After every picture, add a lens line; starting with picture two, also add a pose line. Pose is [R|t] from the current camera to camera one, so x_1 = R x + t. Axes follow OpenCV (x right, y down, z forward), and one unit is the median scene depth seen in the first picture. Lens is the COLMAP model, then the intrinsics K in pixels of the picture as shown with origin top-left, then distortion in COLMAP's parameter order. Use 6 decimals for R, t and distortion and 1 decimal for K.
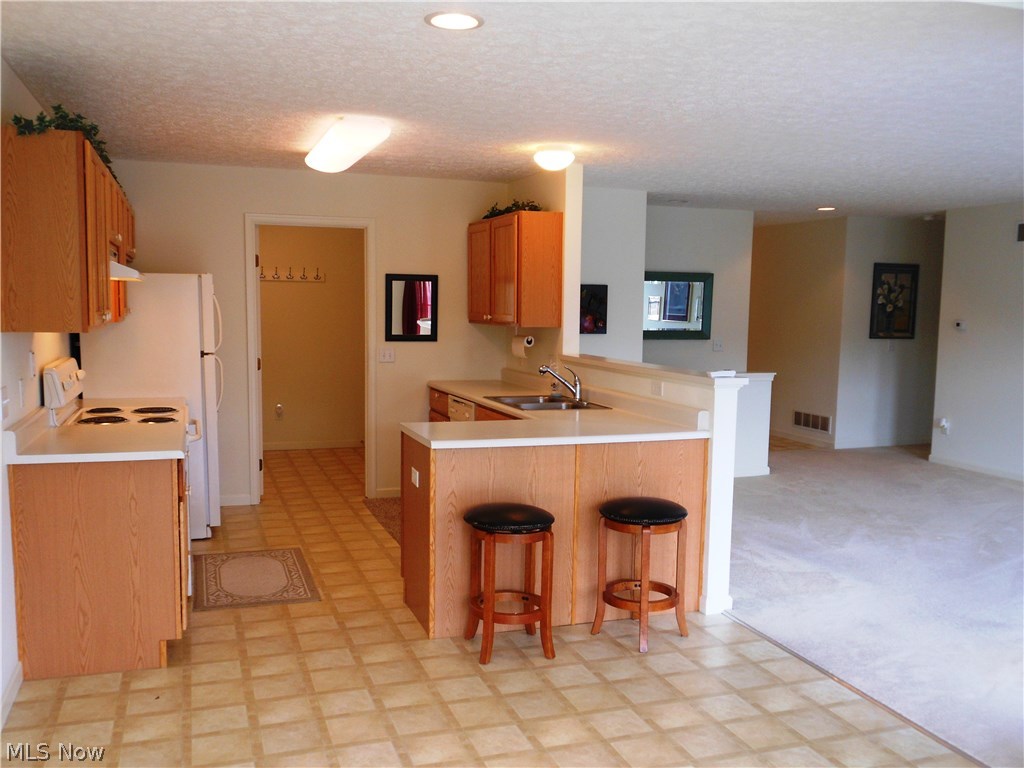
lens RADIAL K [[920.7, 0, 515.8], [0, 920.7, 387.1], [0, 0, 1]] dist [-0.029349, 0.025575]
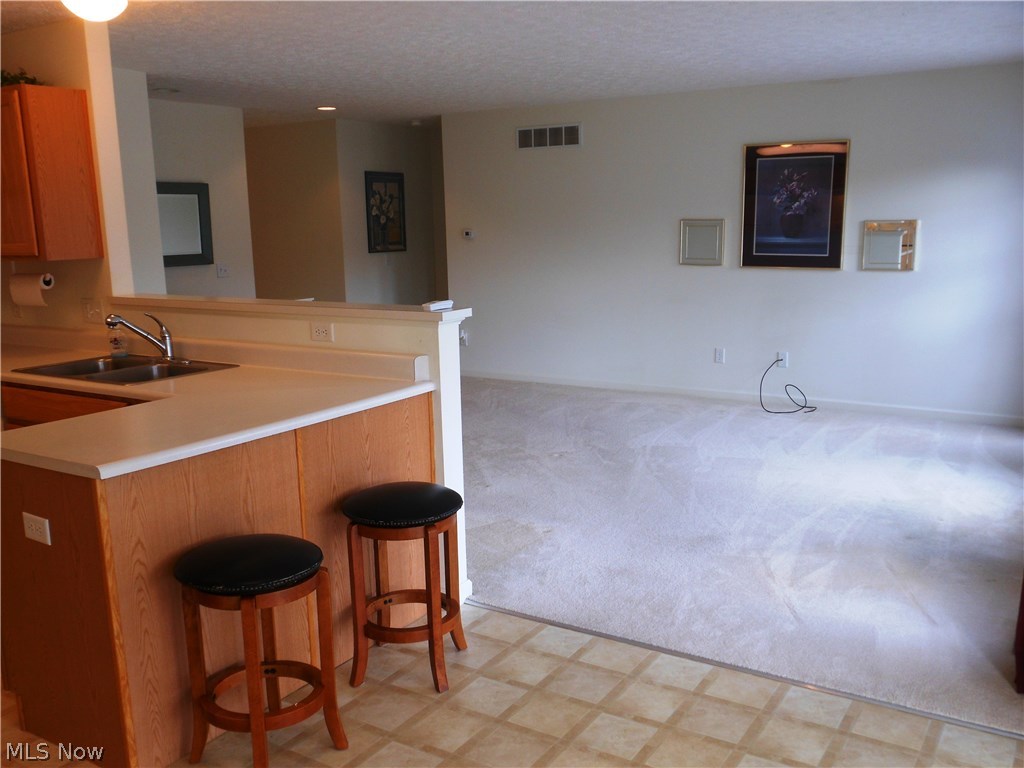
lens RADIAL K [[920.7, 0, 509.7], [0, 920.7, 401.4], [0, 0, 1]] dist [-0.029349, 0.025575]
pose [[0.781412, -0.147630, 0.606301, -0.207712], [0.084275, 0.987677, 0.131877, -0.031811], [-0.618298, -0.051955, 0.784224, 0.351995]]
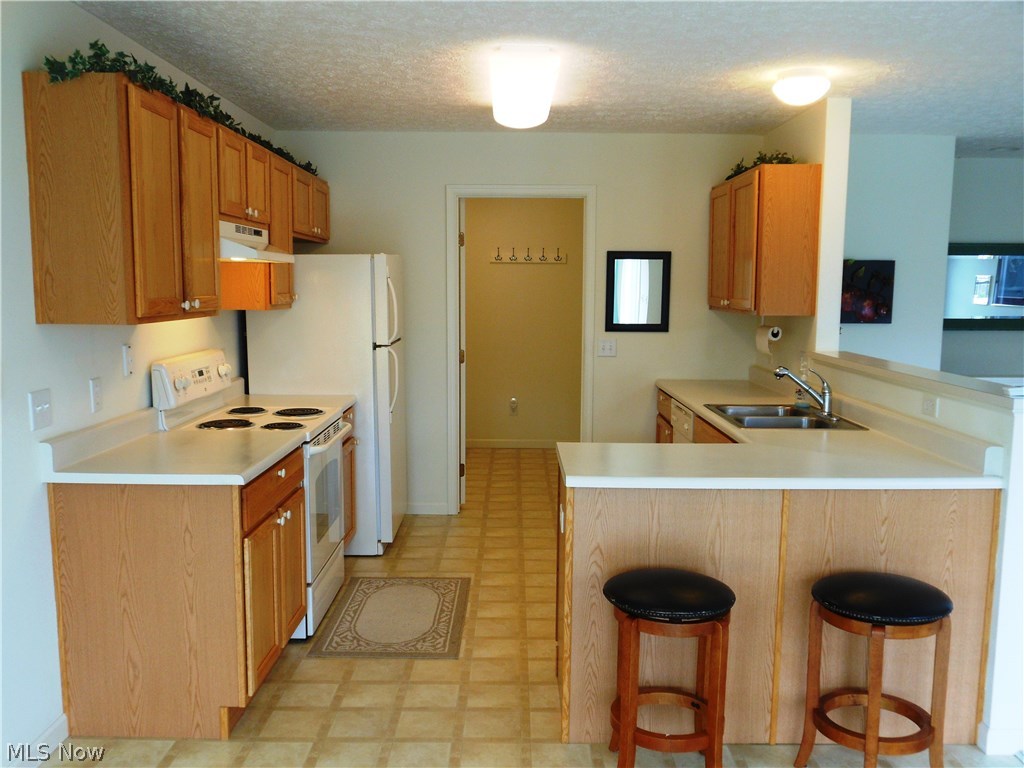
lens RADIAL K [[920.7, 0, 517.6], [0, 920.7, 402.7], [0, 0, 1]] dist [-0.029349, 0.025575]
pose [[0.943799, 0.032065, -0.328962, 0.096582], [-0.021044, 0.999093, 0.037009, -0.022109], [0.329850, -0.028007, 0.943618, 0.274478]]
